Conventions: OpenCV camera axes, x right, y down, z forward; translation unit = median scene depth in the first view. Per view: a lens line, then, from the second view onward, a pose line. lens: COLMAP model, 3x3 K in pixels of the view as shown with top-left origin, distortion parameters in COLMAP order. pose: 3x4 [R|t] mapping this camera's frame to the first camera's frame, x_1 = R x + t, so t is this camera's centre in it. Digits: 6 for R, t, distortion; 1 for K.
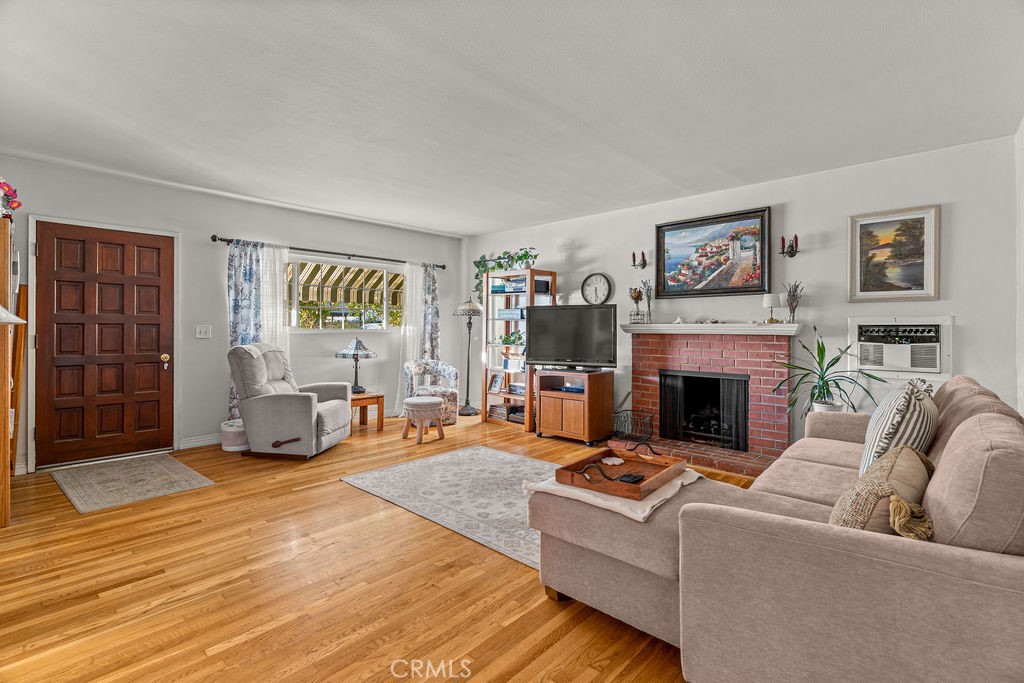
lens RADIAL K [[472.3, 0, 512.4], [0, 472.3, 331.0], [0, 0, 1]] dist [-0.006040, -0.000727]
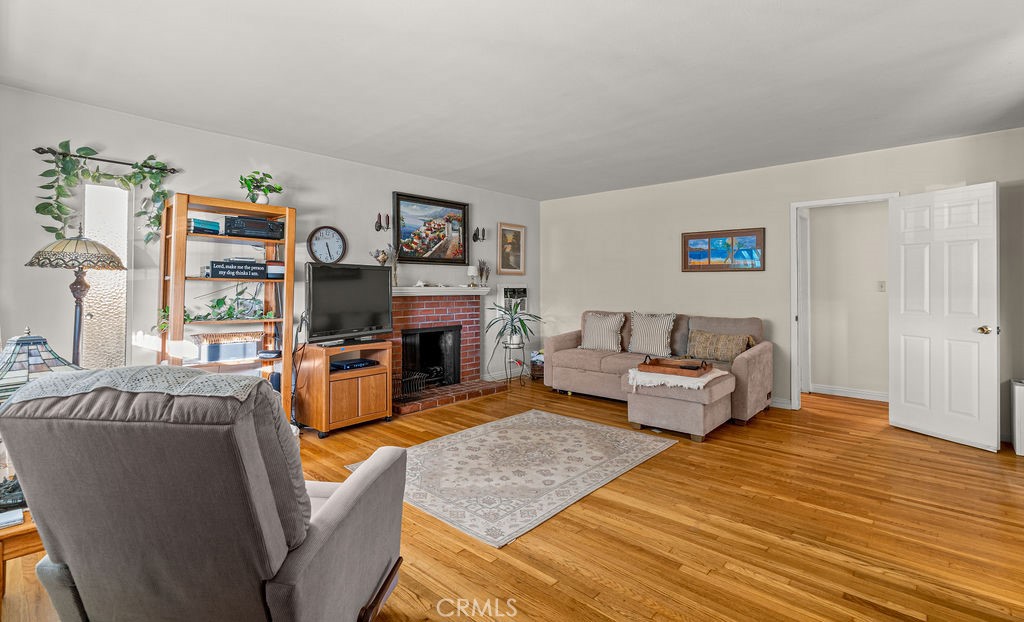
lens RADIAL K [[473.7, 0, 513.9], [0, 473.7, 285.6], [0, 0, 1]] dist [-0.003243, -0.000377]
pose [[-0.017655, 0.001212, 0.999843, -0.799626], [0.007871, 0.999968, -0.001073, -0.015688], [-0.999813, 0.007851, -0.017664, 0.815944]]
